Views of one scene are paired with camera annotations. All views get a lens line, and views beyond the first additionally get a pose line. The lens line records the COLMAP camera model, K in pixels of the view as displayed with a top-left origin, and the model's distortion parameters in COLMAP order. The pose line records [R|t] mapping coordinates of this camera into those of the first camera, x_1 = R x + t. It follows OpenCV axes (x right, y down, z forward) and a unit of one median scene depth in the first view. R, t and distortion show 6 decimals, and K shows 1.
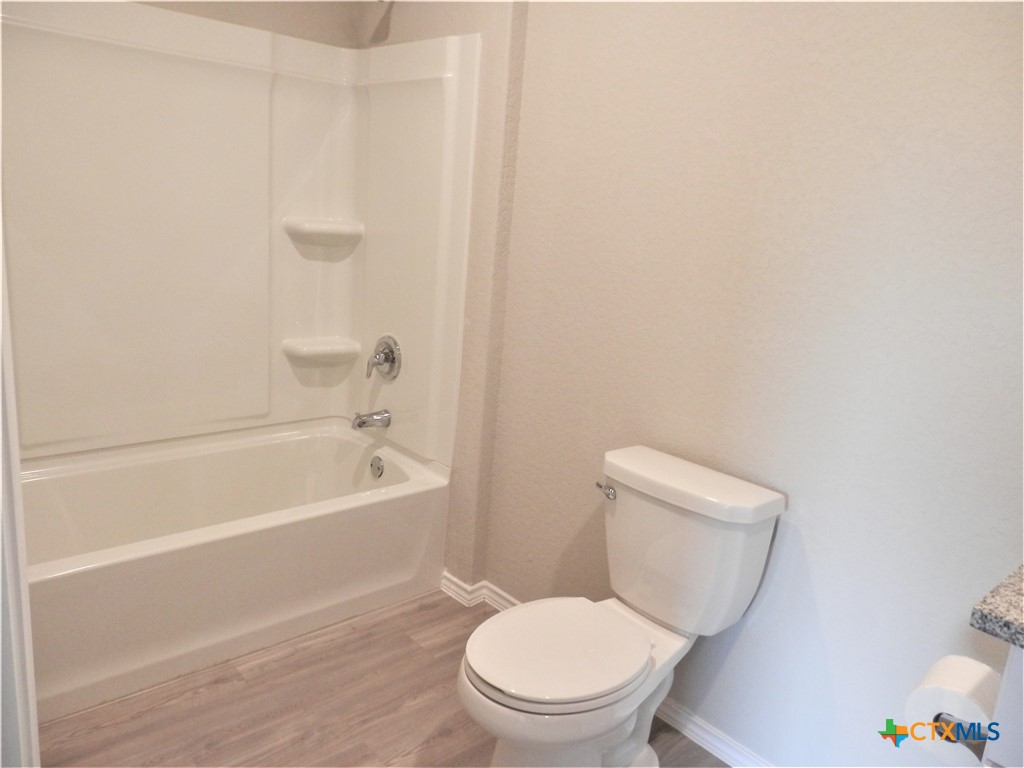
lens RADIAL K [[757.1, 0, 509.6], [0, 757.1, 382.5], [0, 0, 1]] dist [0.000293, 0.001049]
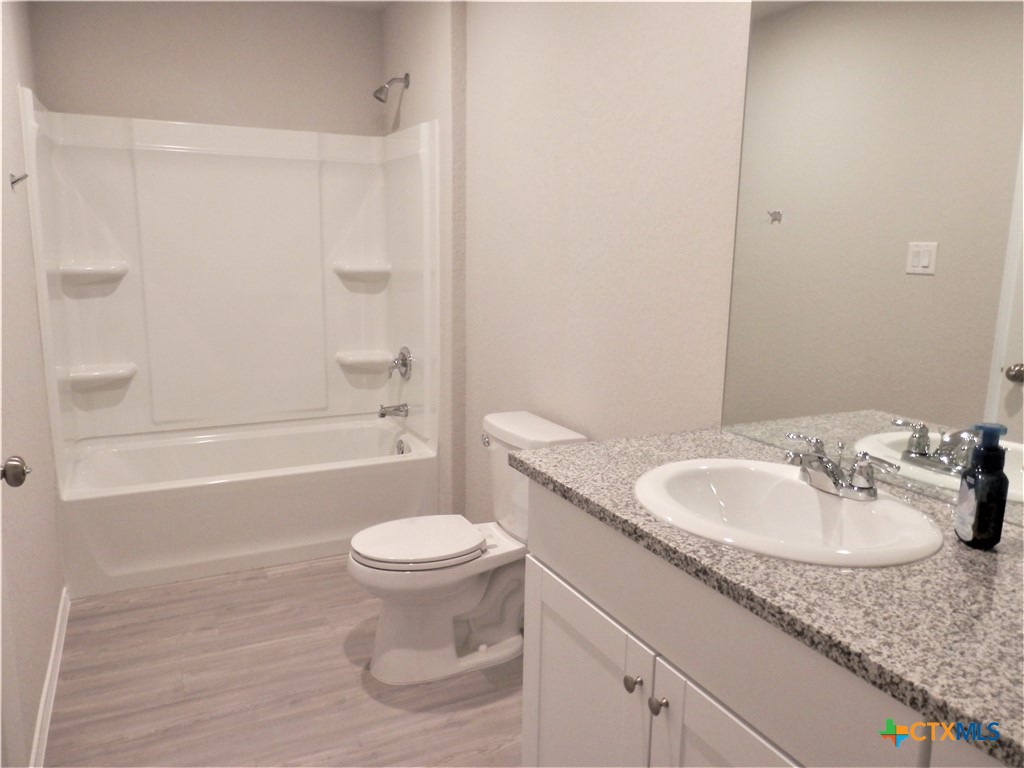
lens RADIAL K [[758.5, 0, 506.4], [0, 758.5, 386.0], [0, 0, 1]] dist [0.001594, -0.001787]
pose [[0.960205, -0.016126, -0.278831, 0.388292], [-0.001234, 0.998077, -0.061973, 0.091314], [0.279294, 0.059851, 0.958339, -0.217615]]
